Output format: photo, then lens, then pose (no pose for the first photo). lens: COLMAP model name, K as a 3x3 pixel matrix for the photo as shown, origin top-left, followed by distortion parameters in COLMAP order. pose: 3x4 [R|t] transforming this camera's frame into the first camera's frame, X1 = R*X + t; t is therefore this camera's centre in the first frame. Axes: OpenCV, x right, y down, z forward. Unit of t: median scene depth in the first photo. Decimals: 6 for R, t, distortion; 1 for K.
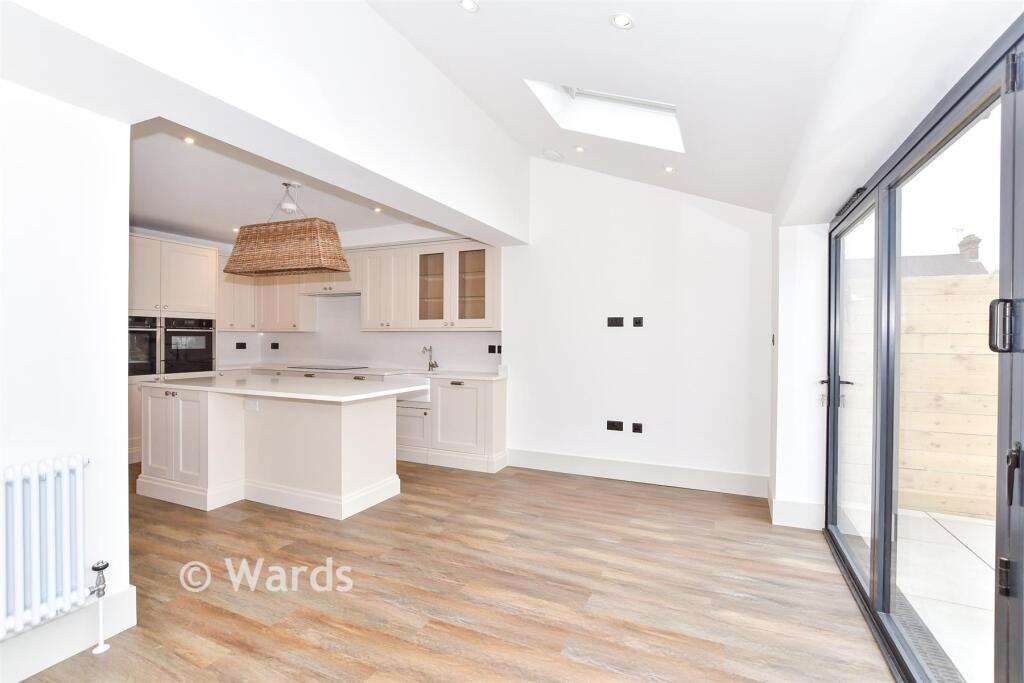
lens RADIAL K [[478.3, 0, 512.0], [0, 478.3, 341.5], [0, 0, 1]] dist [-0.016869, 0.000442]
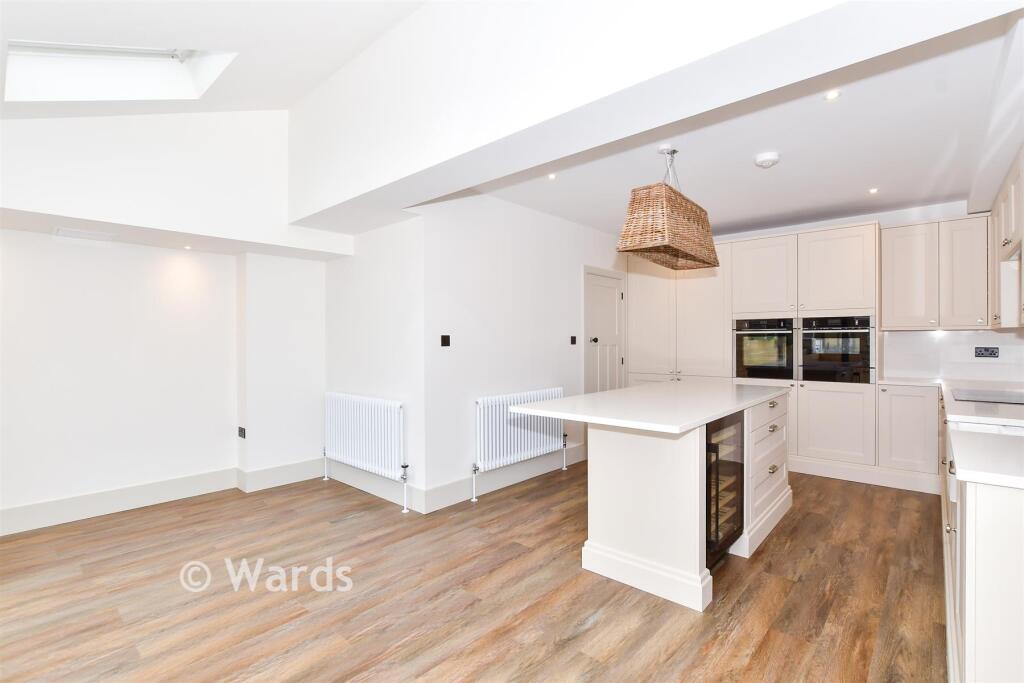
lens RADIAL K [[478.3, 0, 512.0], [0, 478.3, 341.5], [0, 0, 1]] dist [-0.016869, 0.000442]
pose [[-0.308166, -0.002519, -0.951329, 0.300329], [-0.003612, 0.999992, -0.001478, -0.002541], [0.951326, 0.002981, -0.308173, 0.767999]]
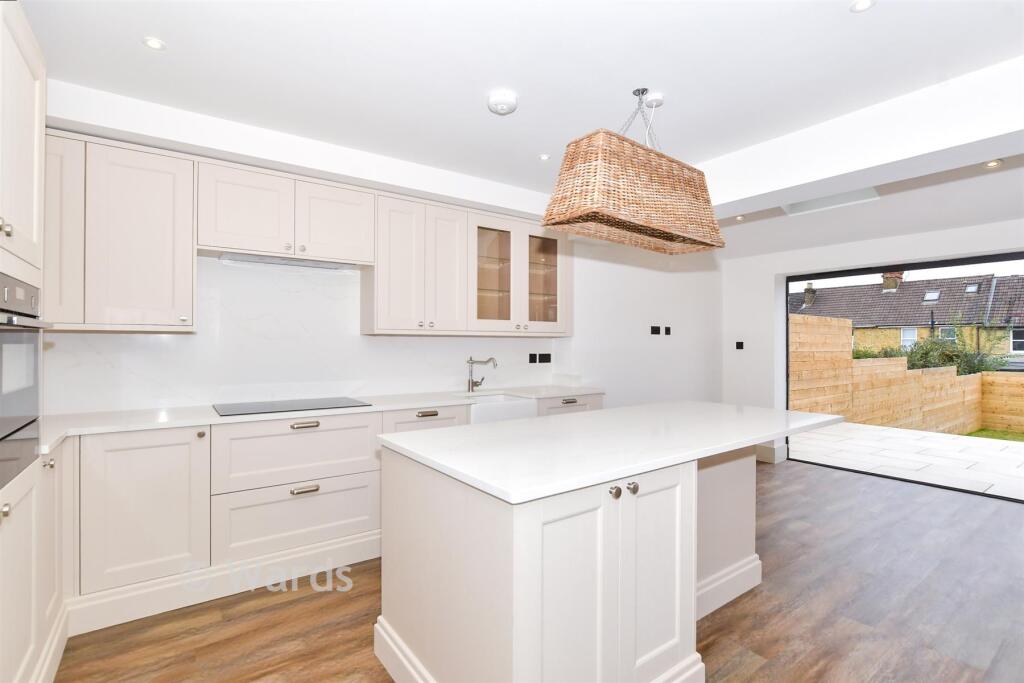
lens RADIAL K [[478.3, 0, 512.0], [0, 478.3, 341.5], [0, 0, 1]] dist [-0.016869, 0.000442]
pose [[0.497422, 0.001064, 0.867508, -0.831231], [0.007288, 0.999959, -0.005405, -0.009421], [-0.867478, 0.009011, 0.497394, 0.653539]]
